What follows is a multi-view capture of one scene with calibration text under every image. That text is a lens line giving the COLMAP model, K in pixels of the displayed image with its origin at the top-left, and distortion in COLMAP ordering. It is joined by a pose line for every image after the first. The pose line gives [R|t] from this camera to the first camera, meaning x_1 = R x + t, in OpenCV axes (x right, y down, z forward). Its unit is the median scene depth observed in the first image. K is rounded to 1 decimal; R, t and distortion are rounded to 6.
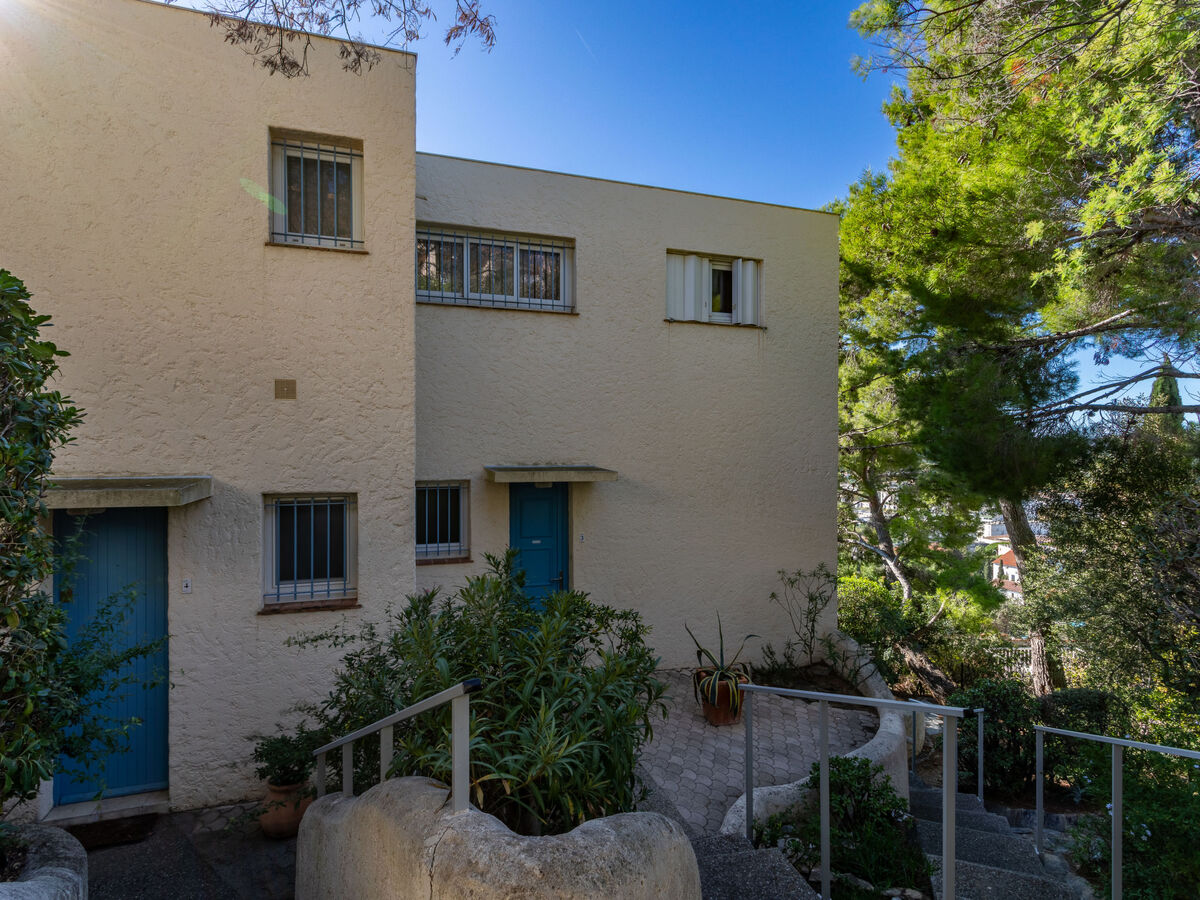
lens RADIAL K [[641.5, 0, 598.4], [0, 641.5, 450.3], [0, 0, 1]] dist [0.004431, 0.002311]
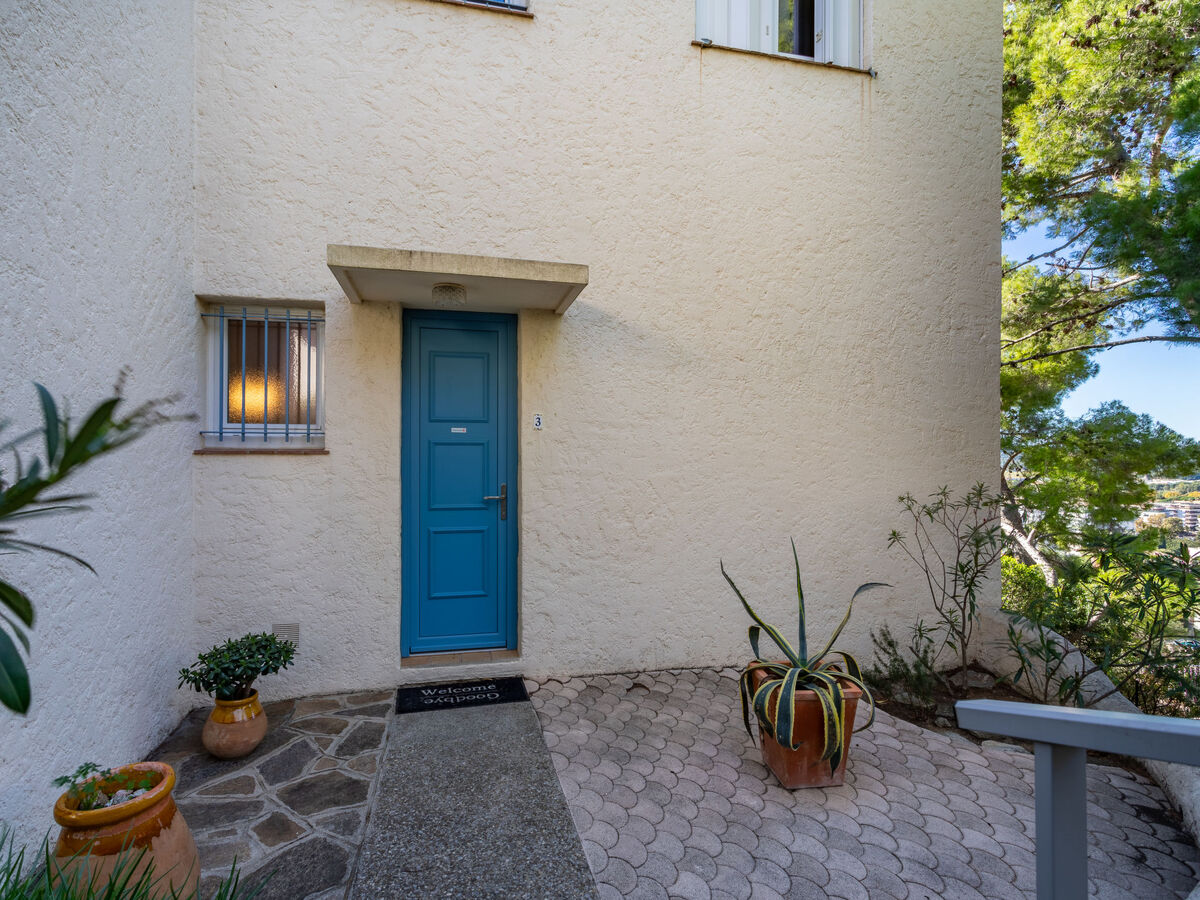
lens RADIAL K [[641.5, 0, 602.3], [0, 641.5, 450.2], [0, 0, 1]] dist [0.004431, 0.002311]
pose [[0.996399, 0.002586, -0.084749, 0.079371], [-0.003691, 0.999910, -0.012879, 0.175591], [0.084708, 0.013145, 0.996319, 0.477880]]
